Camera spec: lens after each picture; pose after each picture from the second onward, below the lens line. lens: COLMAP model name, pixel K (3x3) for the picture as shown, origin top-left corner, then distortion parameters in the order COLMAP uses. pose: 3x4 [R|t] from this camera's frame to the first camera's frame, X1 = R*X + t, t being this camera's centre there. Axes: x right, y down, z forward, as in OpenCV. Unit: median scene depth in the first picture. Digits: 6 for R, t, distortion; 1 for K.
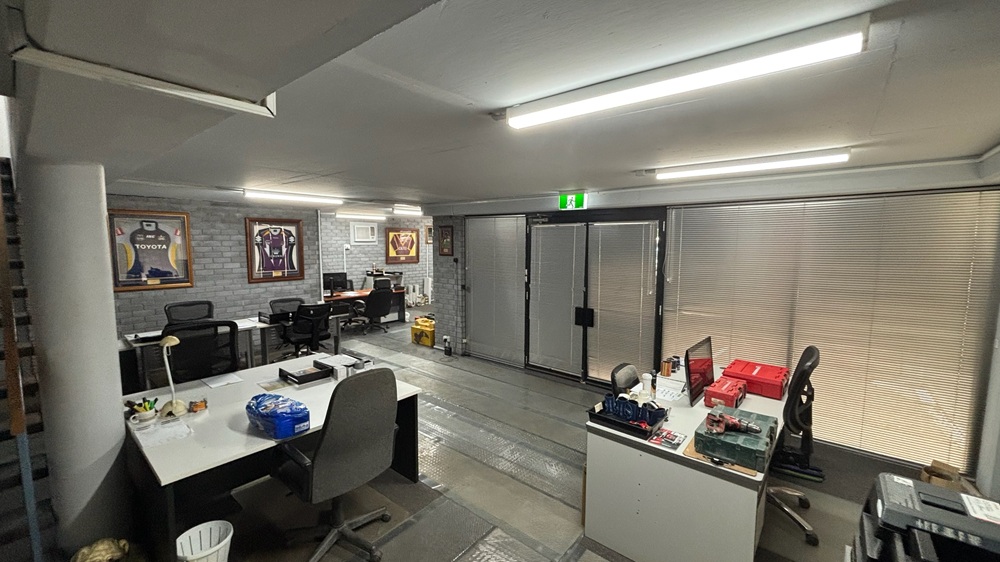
lens RADIAL K [[402.8, 0, 500.0], [0, 402.8, 281.0], [0, 0, 1]] dist [0.000888, -0.000017]
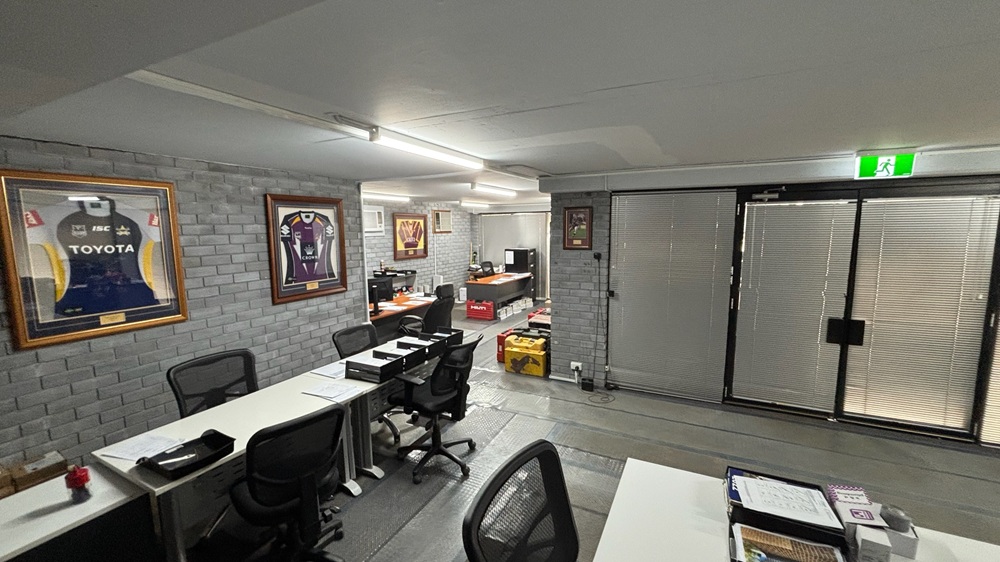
lens RADIAL K [[402.8, 0, 500.0], [0, 402.8, 281.0], [0, 0, 1]] dist [0.000888, -0.000017]
pose [[0.974691, -0.044107, 0.219162, -0.427405], [0.037157, 0.998670, 0.035735, -0.038891], [-0.220447, -0.026687, 0.975034, 0.347524]]
